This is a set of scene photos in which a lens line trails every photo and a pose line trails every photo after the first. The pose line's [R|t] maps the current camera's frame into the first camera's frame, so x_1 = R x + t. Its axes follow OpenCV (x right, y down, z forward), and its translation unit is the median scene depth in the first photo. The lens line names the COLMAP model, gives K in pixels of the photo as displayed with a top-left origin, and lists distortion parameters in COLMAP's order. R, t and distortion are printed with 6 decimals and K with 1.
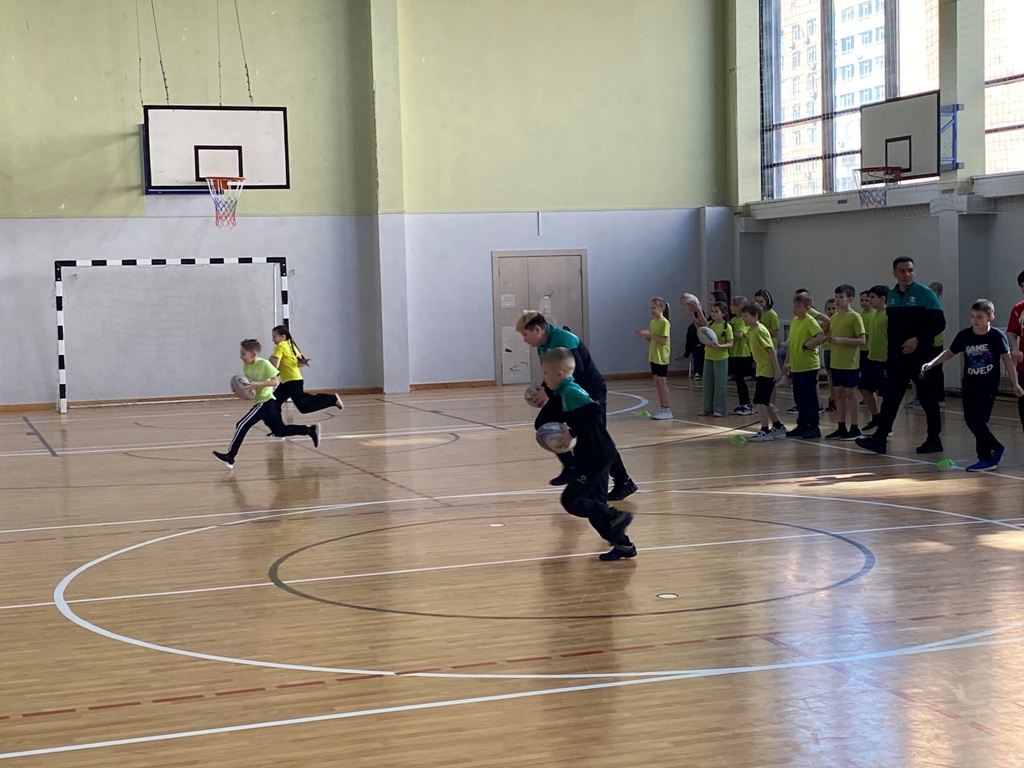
lens RADIAL K [[1666.2, 0, 510.3], [0, 1666.2, 382.5], [0, 0, 1]] dist [0.029366, 0.000000]
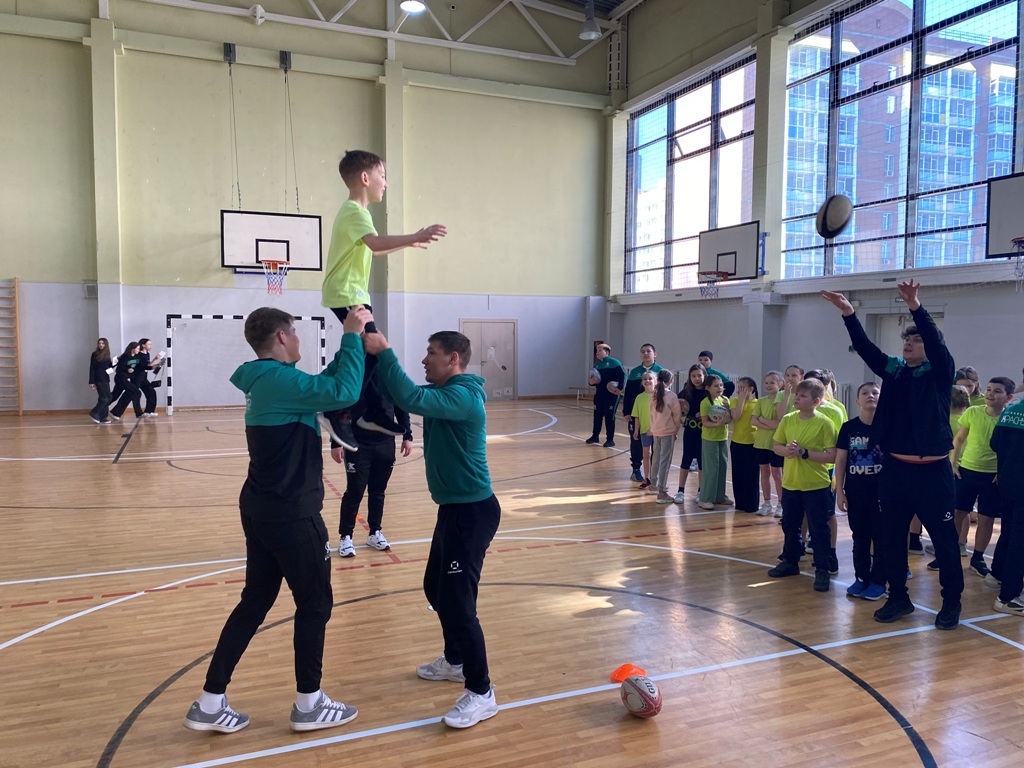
lens RADIAL K [[773.0, 0, 513.6], [0, 773.0, 388.8], [0, 0, 1]] dist [0.007396, -0.005586]
pose [[0.998173, 0.030514, 0.052145, 0.005123], [-0.031046, 0.999474, 0.009426, -0.021151], [-0.051830, -0.011028, 0.998595, 0.274777]]
